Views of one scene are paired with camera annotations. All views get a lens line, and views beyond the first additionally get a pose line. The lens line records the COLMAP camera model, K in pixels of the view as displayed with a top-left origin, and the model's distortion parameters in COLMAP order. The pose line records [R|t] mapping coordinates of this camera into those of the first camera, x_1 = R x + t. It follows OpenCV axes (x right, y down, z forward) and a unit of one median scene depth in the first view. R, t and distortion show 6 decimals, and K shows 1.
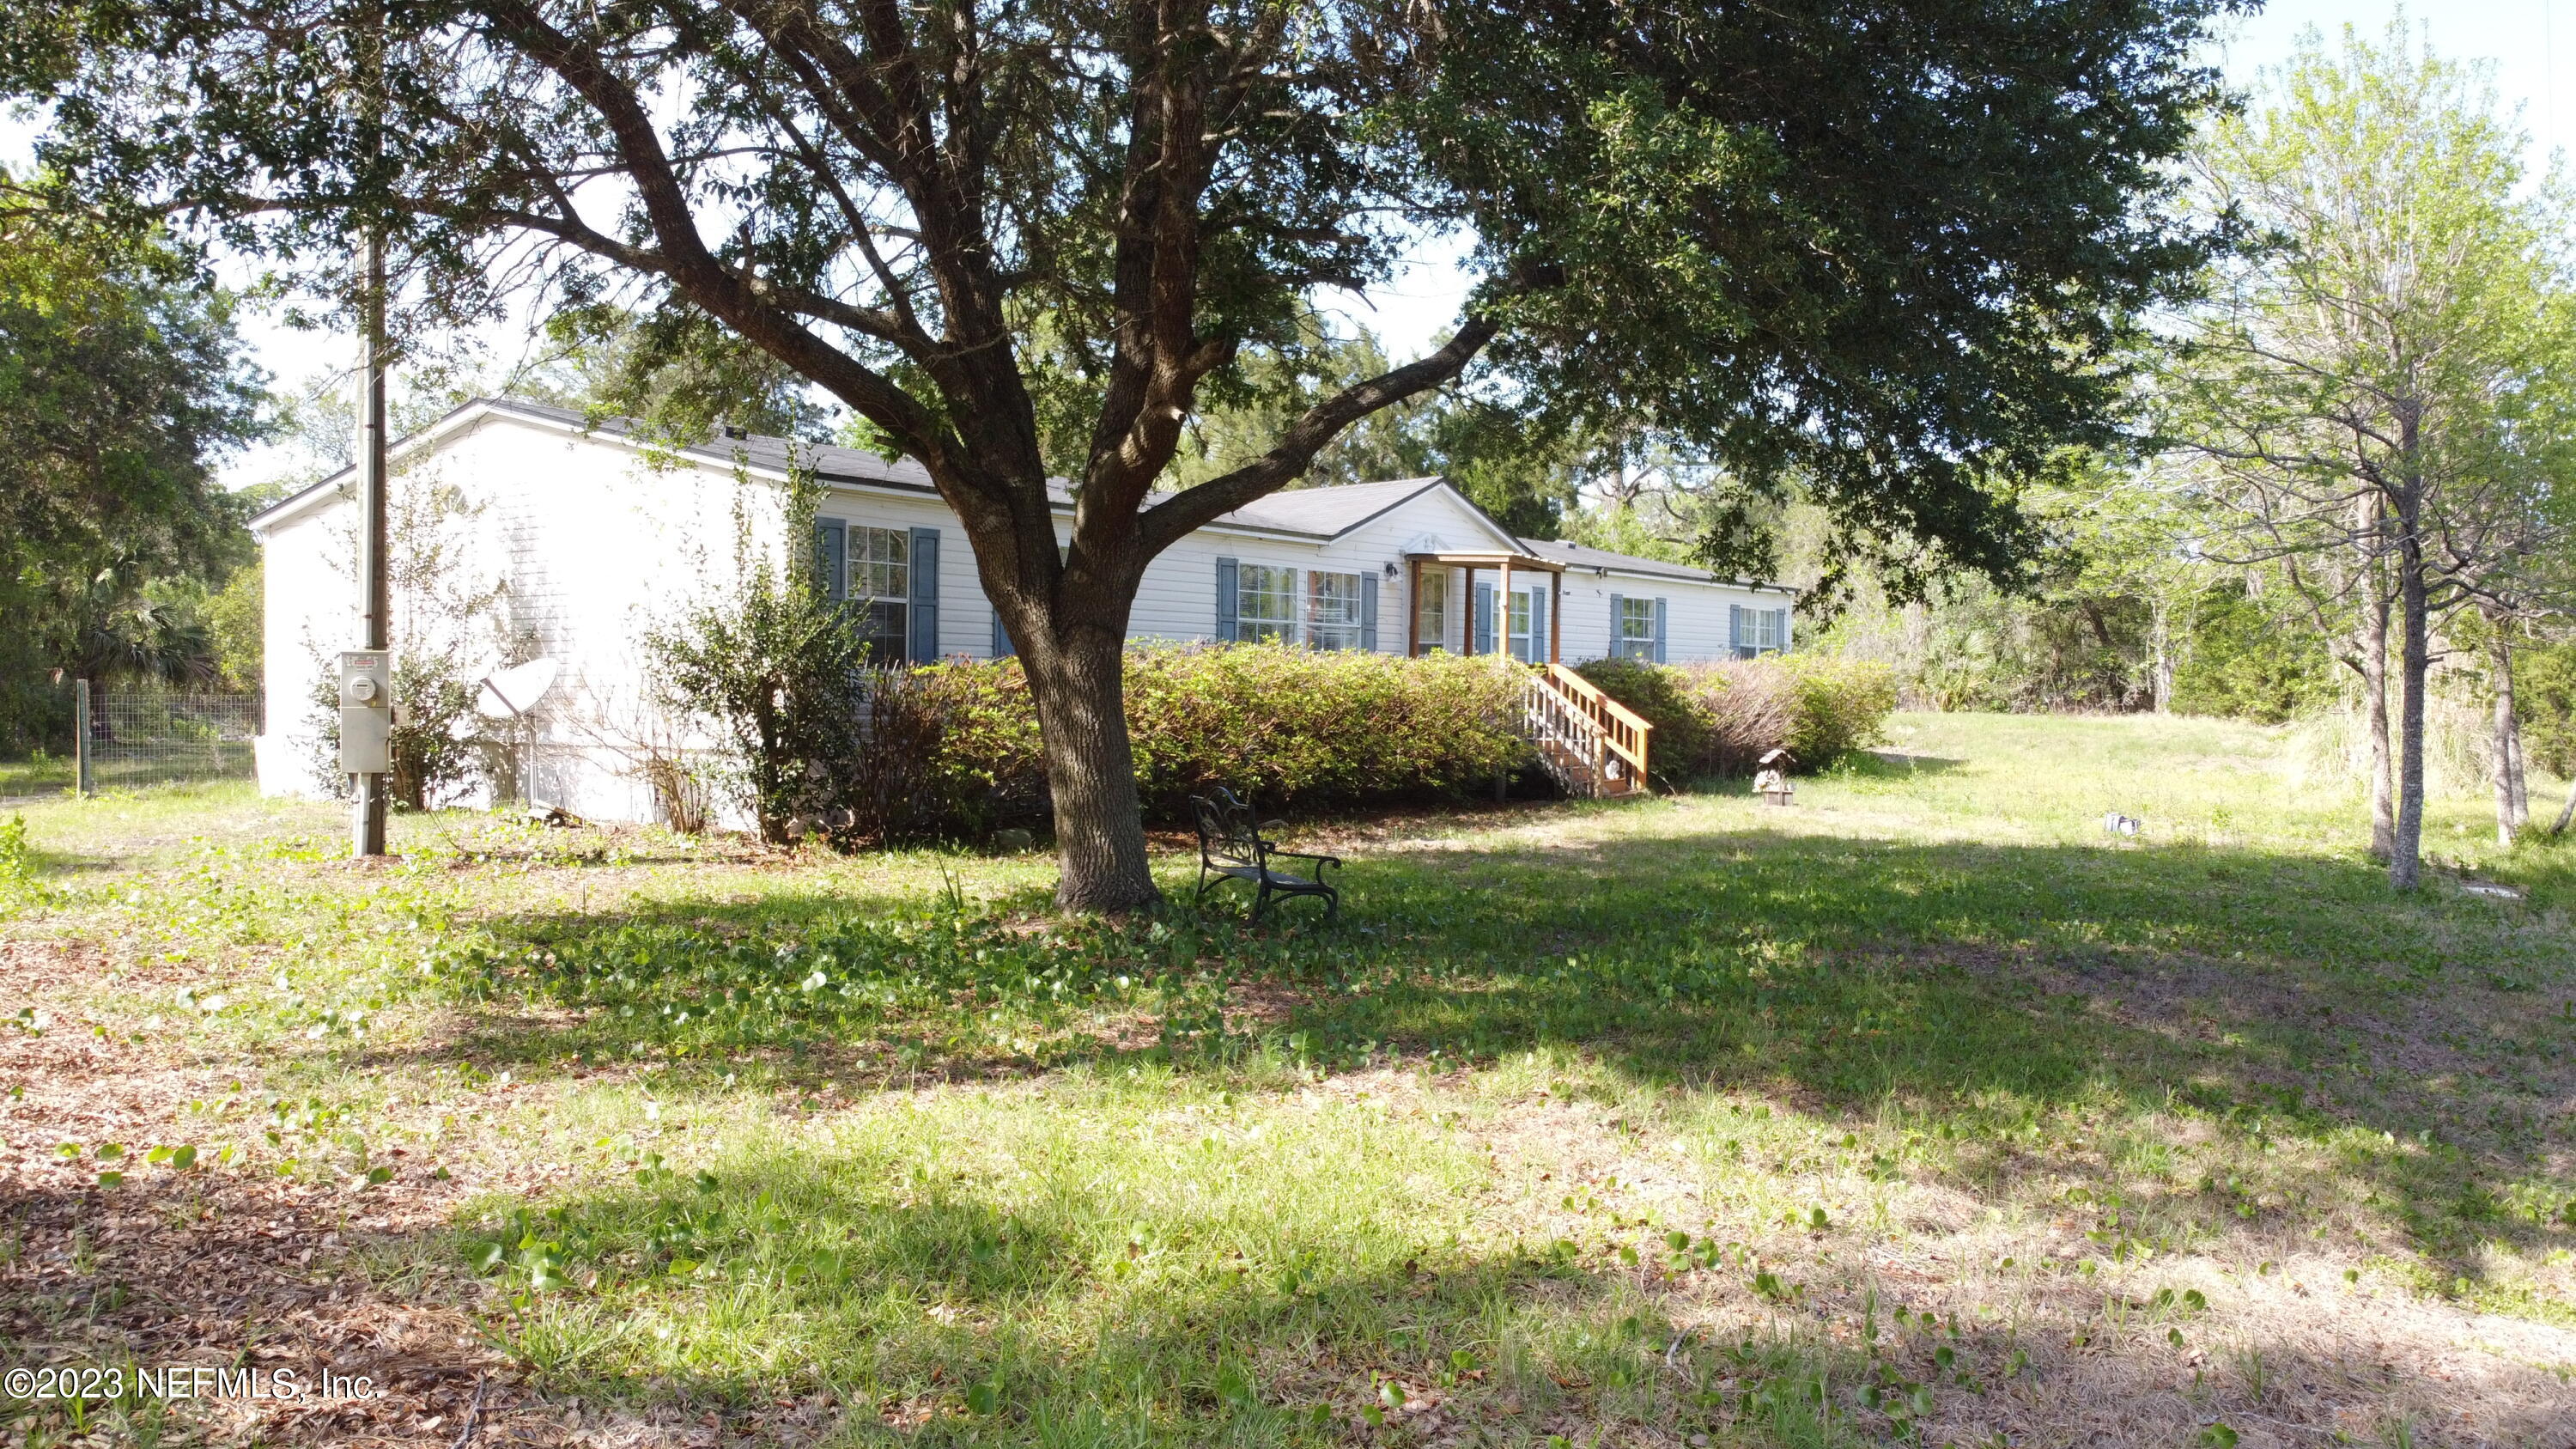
lens RADIAL K [[1913.2, 0, 1276.6], [0, 1913.2, 723.1], [0, 0, 1]] dist [0.010930, -0.007982]
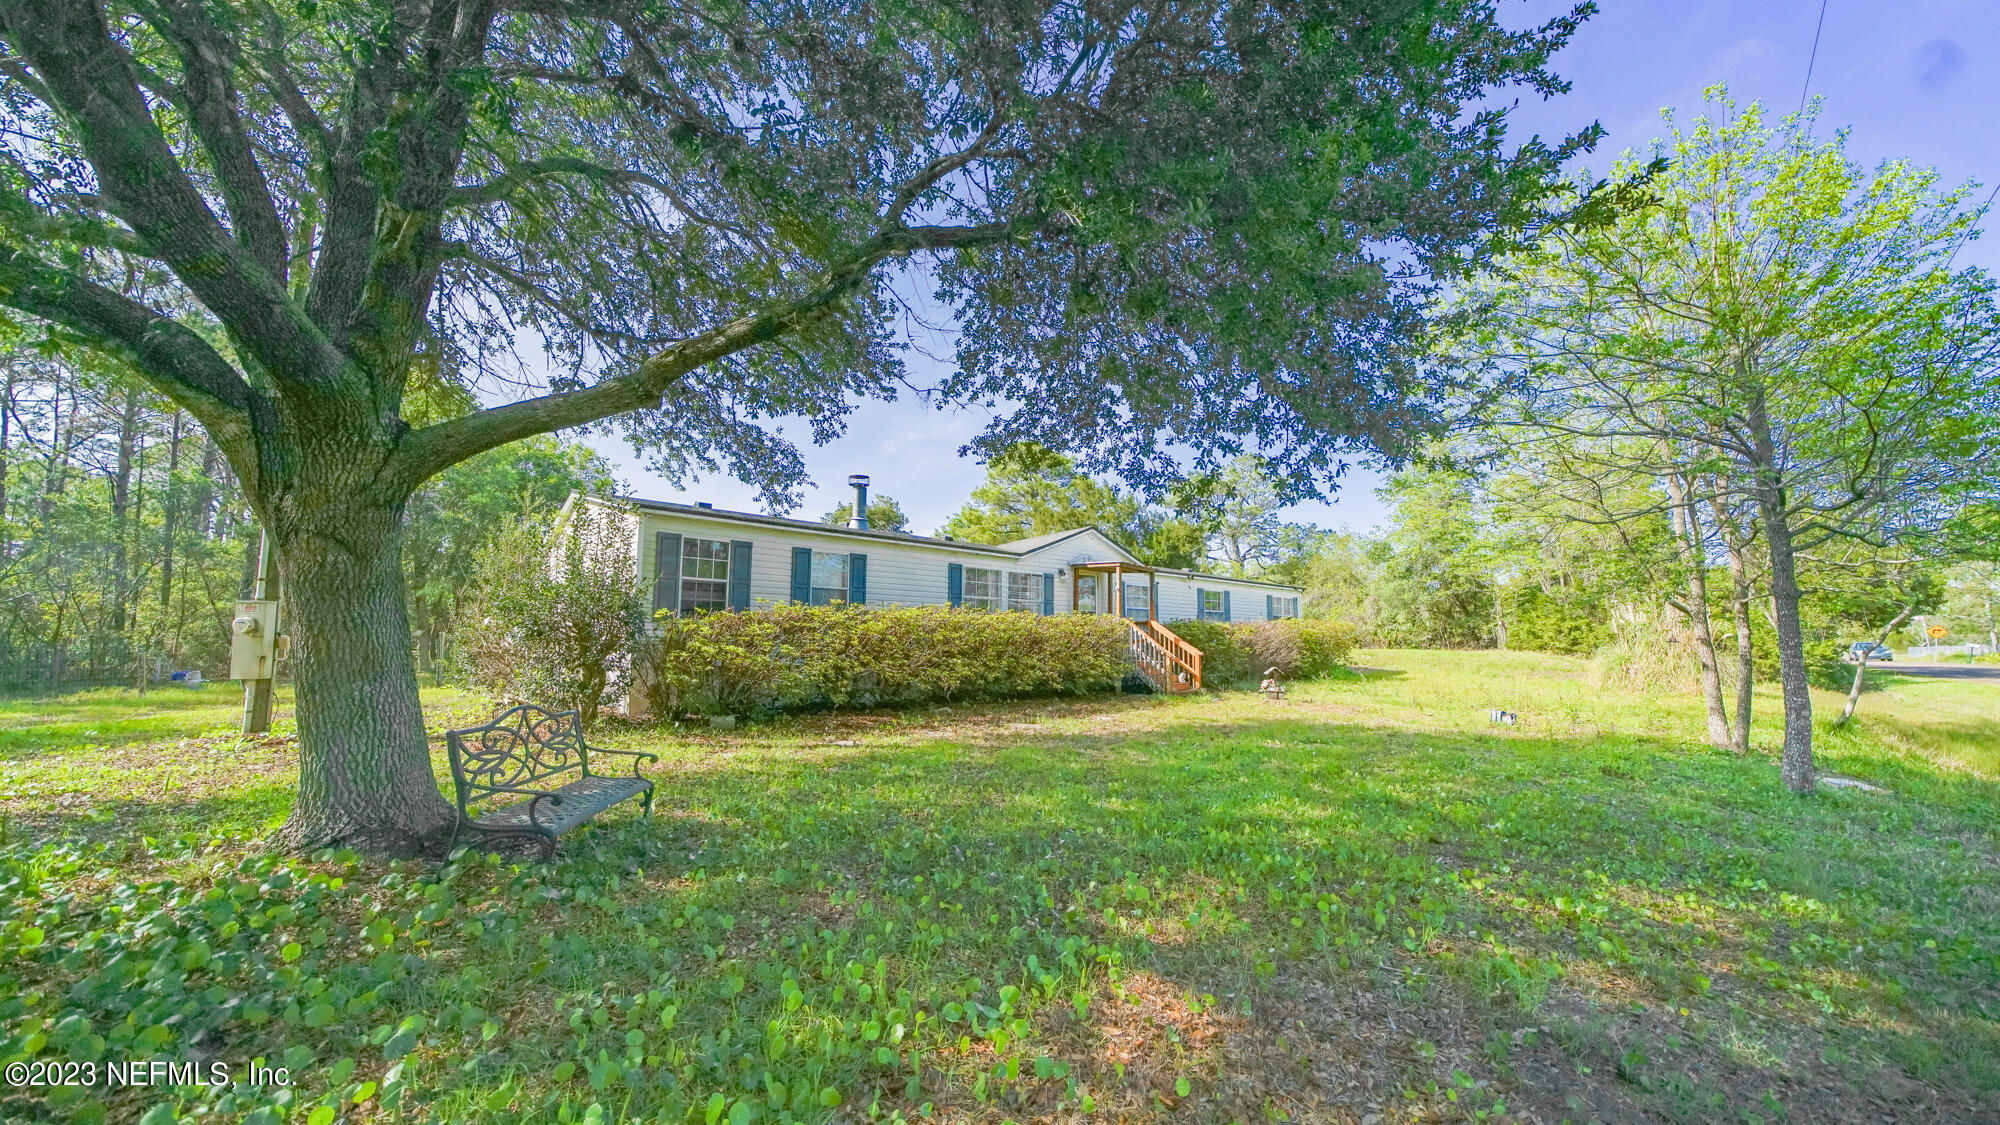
lens RADIAL K [[683.0, 0, 991.9], [0, 683.0, 567.7], [0, 0, 1]] dist [-0.000624, -0.000054]
pose [[0.981122, -0.023945, -0.191900, 0.159628], [-0.000653, 0.991889, -0.127102, 0.004373], [0.193387, 0.124828, 0.973149, 0.404341]]
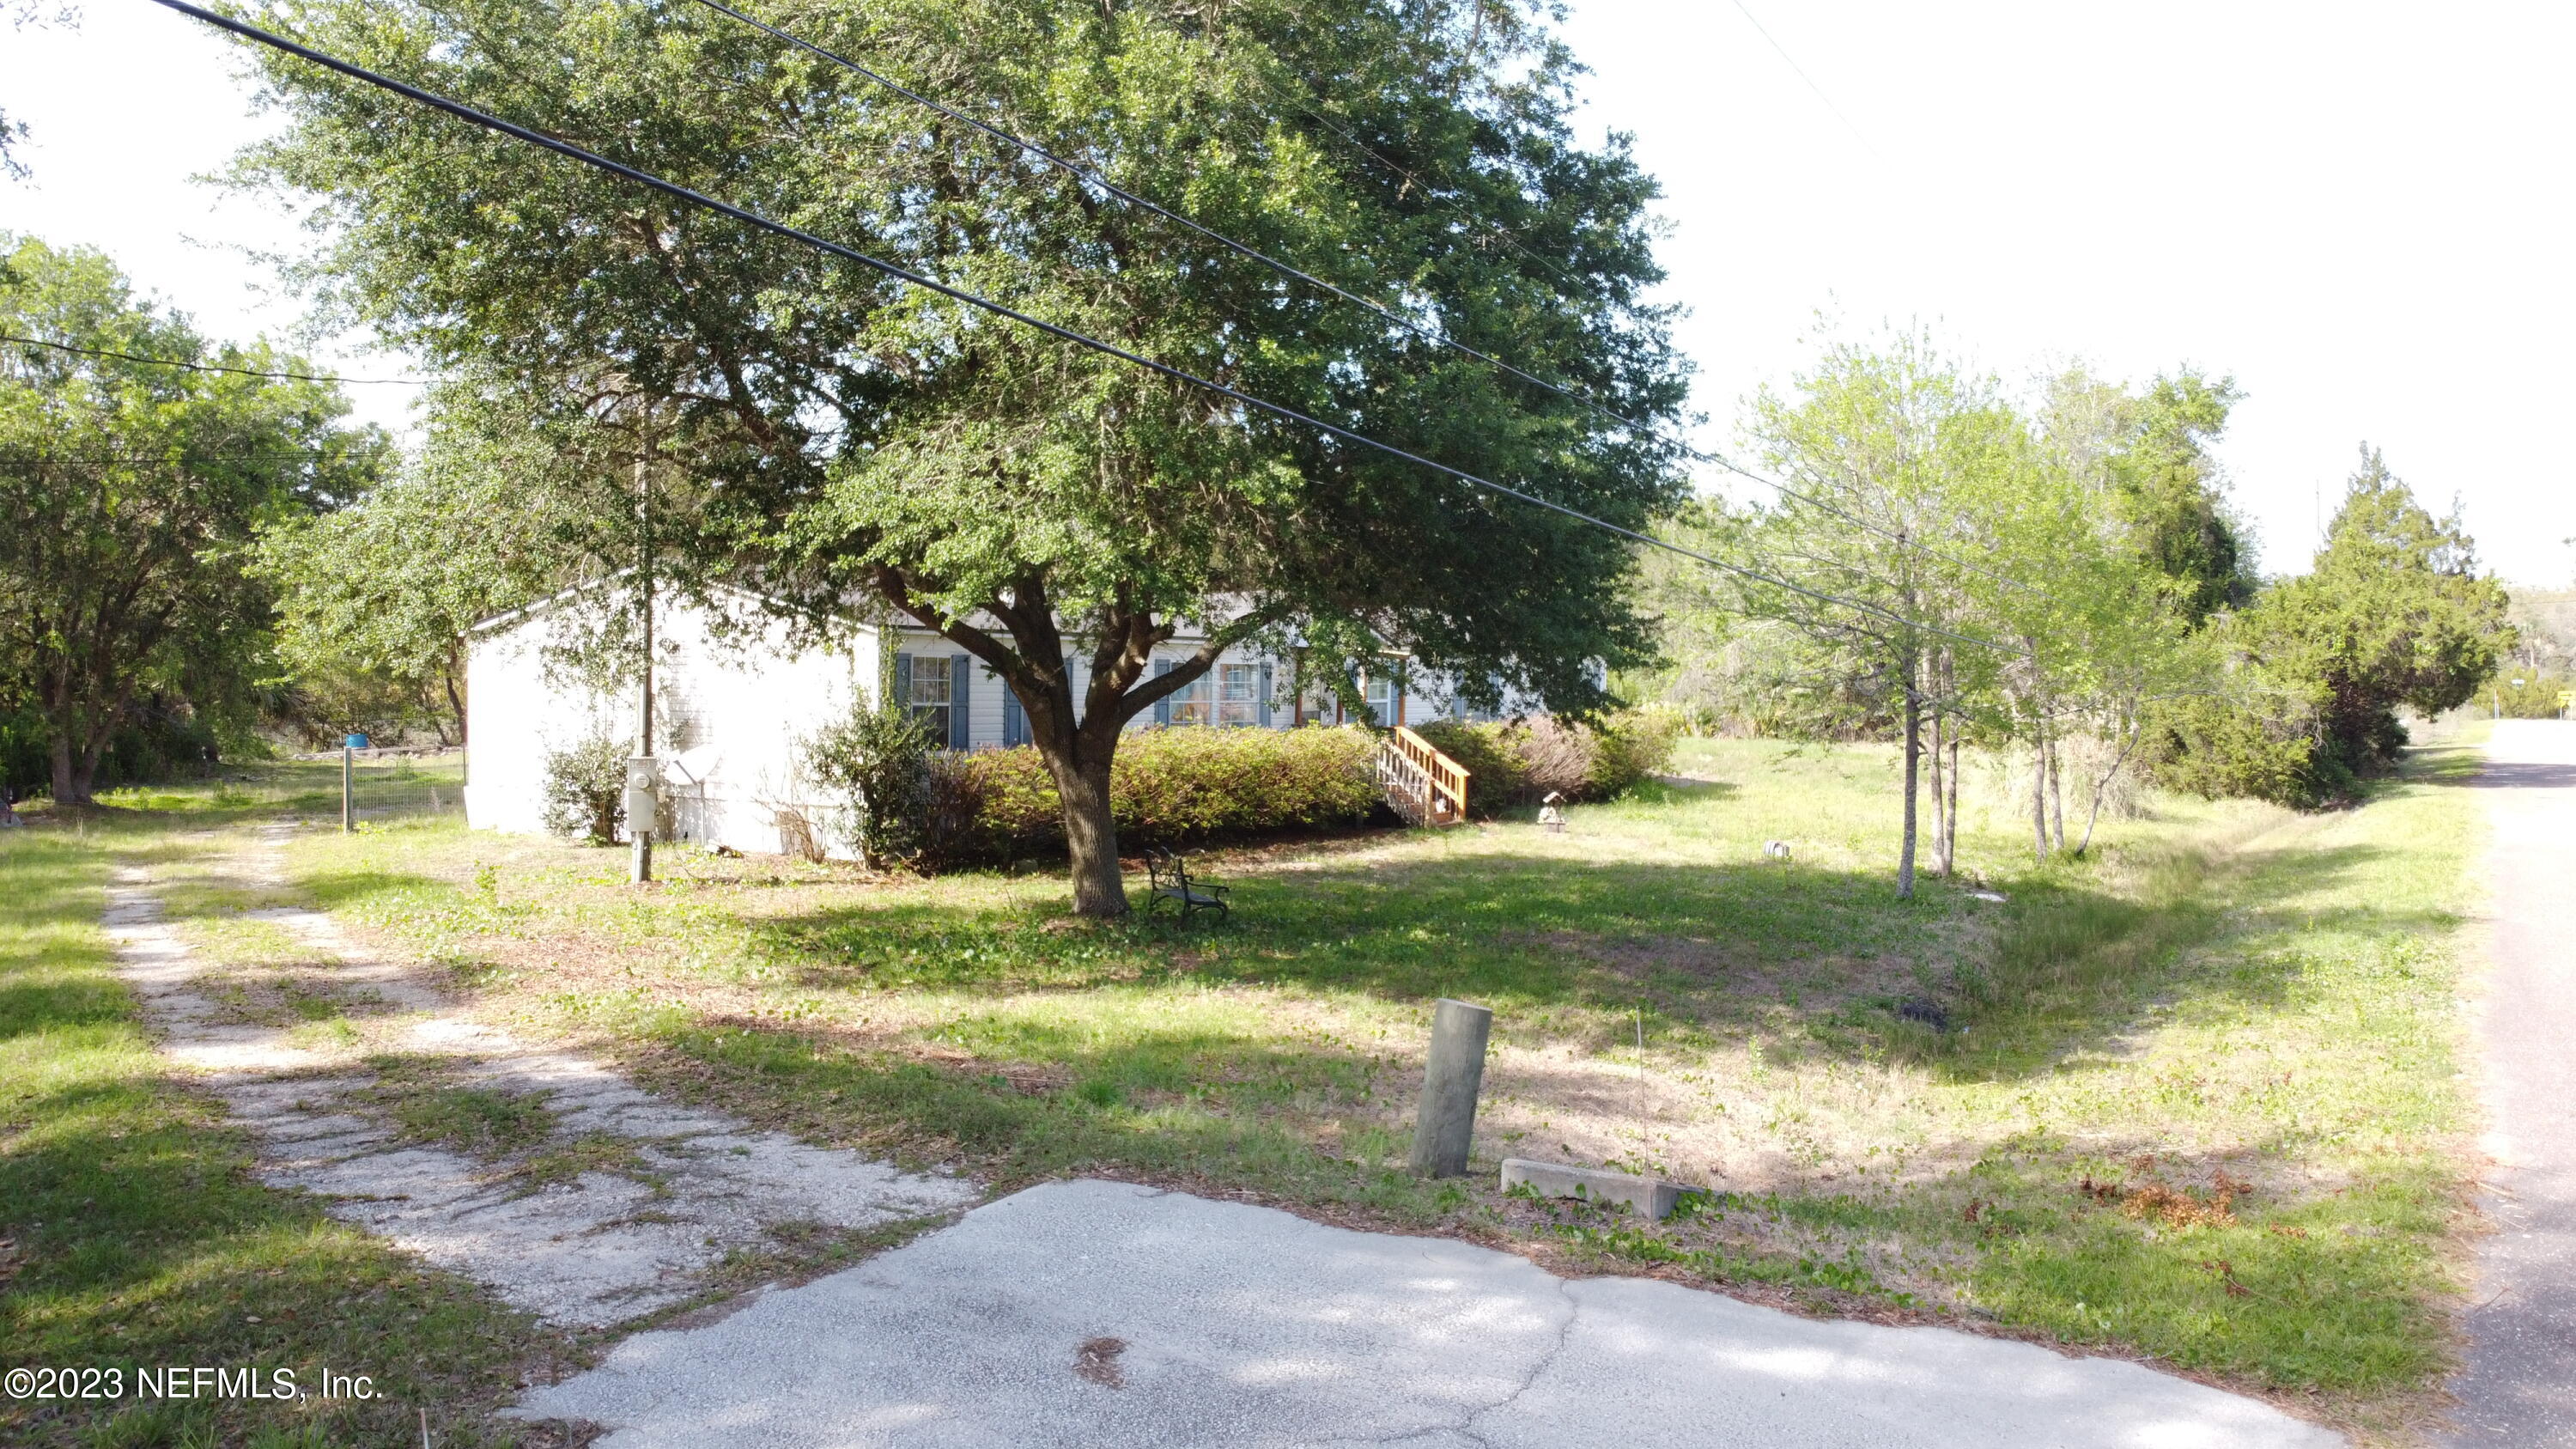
lens RADIAL K [[1913.2, 0, 1303.4], [0, 1913.2, 722.9], [0, 0, 1]] dist [0.010930, -0.007982]
pose [[0.998488, 0.001642, 0.054943, 0.001445], [-0.001921, 0.999986, 0.005026, -0.052893], [-0.054934, -0.005124, 0.998477, -0.468353]]
